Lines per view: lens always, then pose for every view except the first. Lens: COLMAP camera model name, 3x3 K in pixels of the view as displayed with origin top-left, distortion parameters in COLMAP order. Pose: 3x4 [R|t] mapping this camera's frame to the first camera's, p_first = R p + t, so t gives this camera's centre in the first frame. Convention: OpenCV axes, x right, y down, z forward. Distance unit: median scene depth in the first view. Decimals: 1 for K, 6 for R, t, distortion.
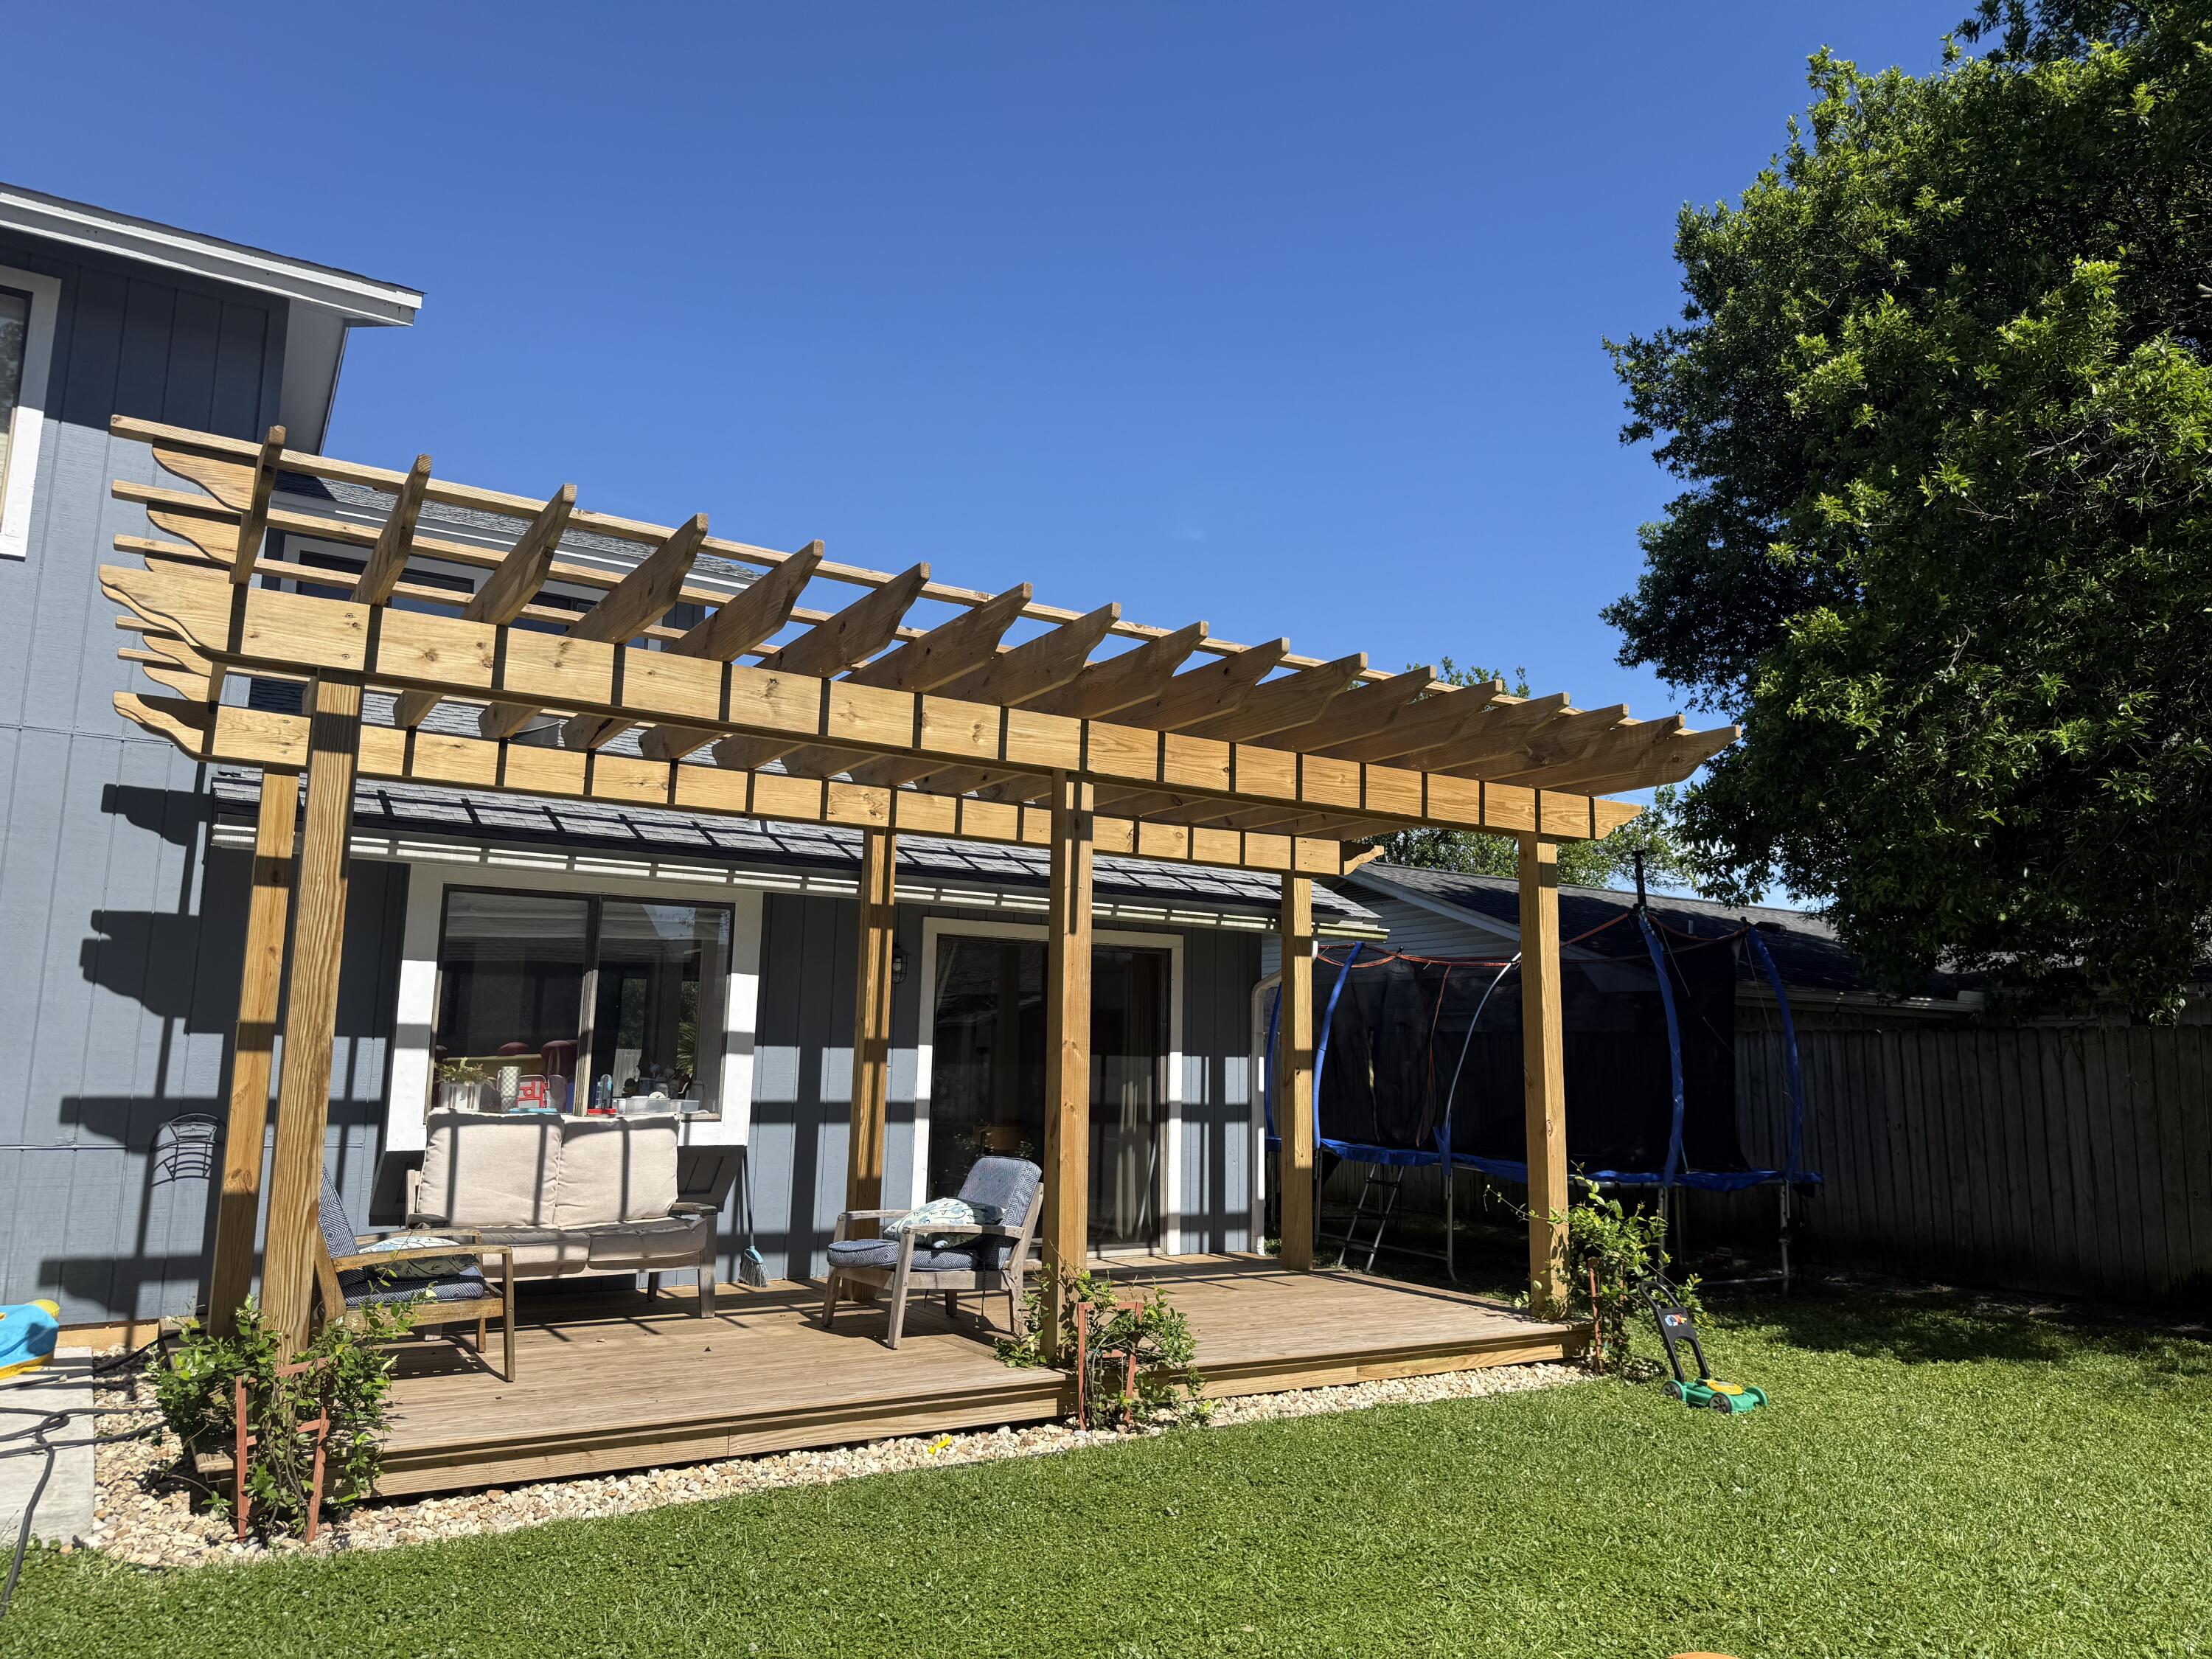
lens RADIAL K [[1540.8, 0, 1104.3], [0, 1540.8, 811.7], [0, 0, 1]] dist [0.052671, -0.072623]
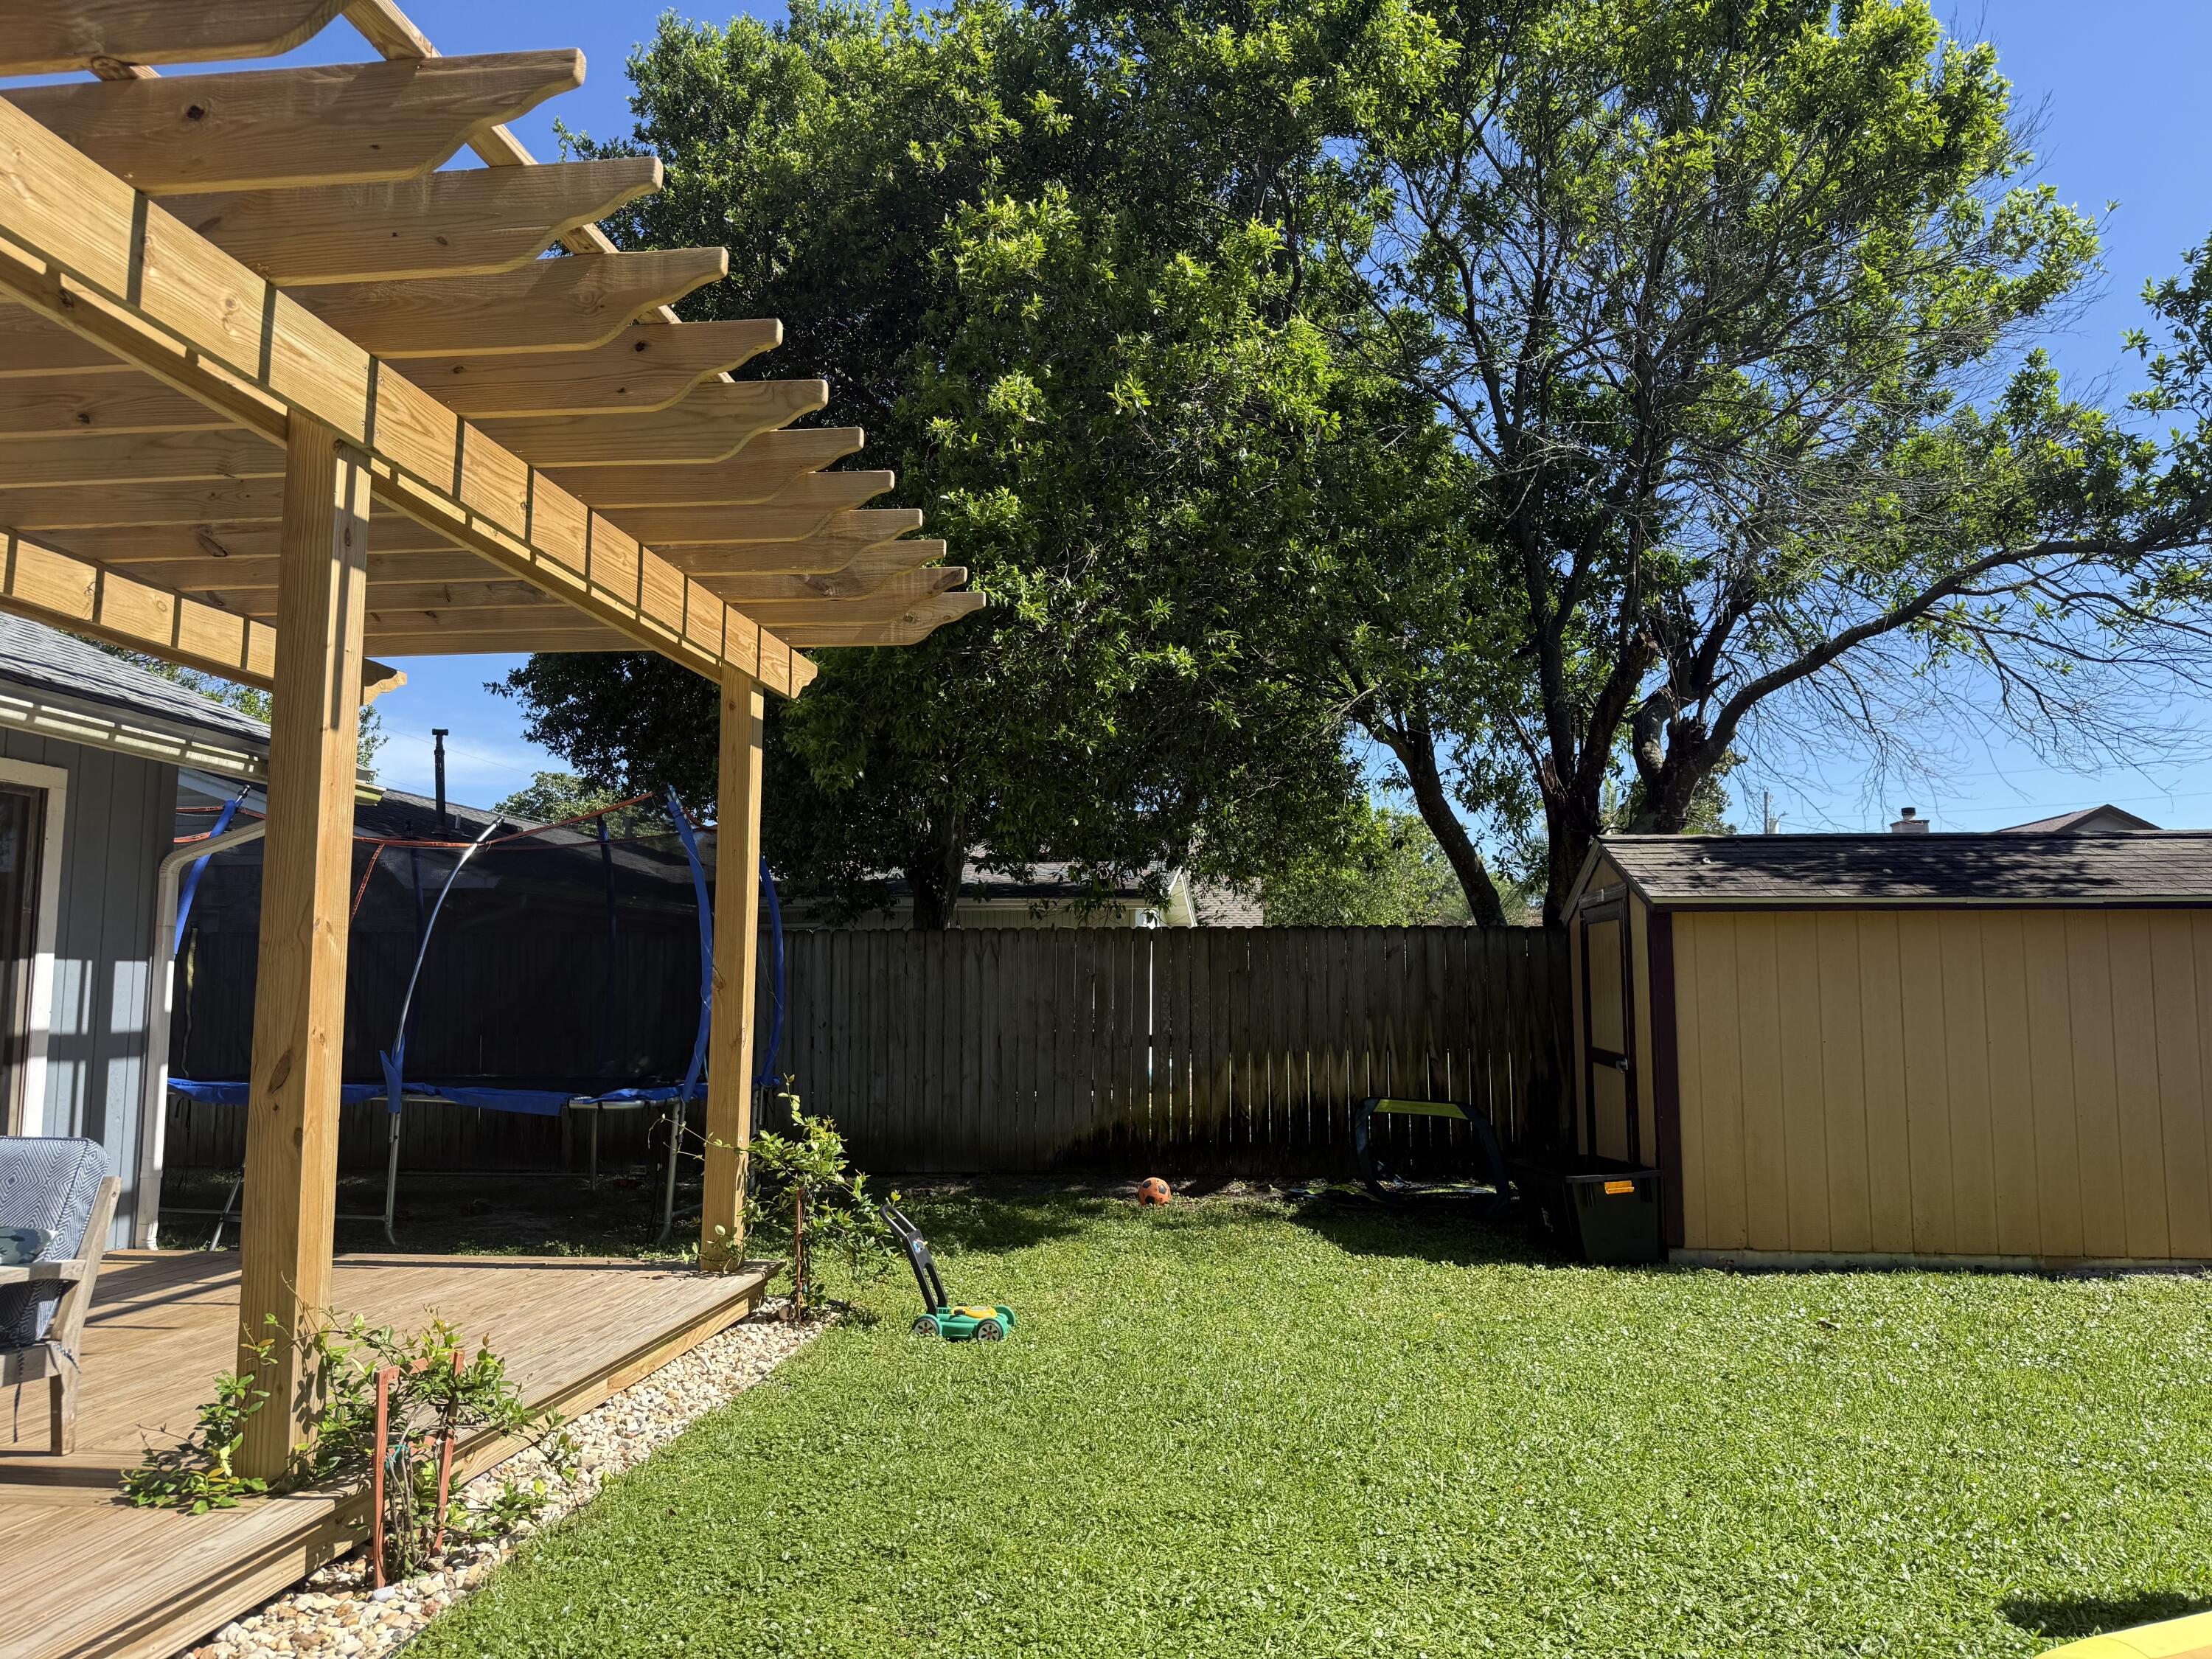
lens RADIAL K [[1540.8, 0, 1115.9], [0, 1540.8, 840.1], [0, 0, 1]] dist [0.052671, -0.072623]
pose [[0.614978, 0.057768, 0.786425, -0.192363], [-0.114495, 0.993286, 0.016571, 0.051453], [-0.780188, -0.100232, 0.617463, 0.282459]]
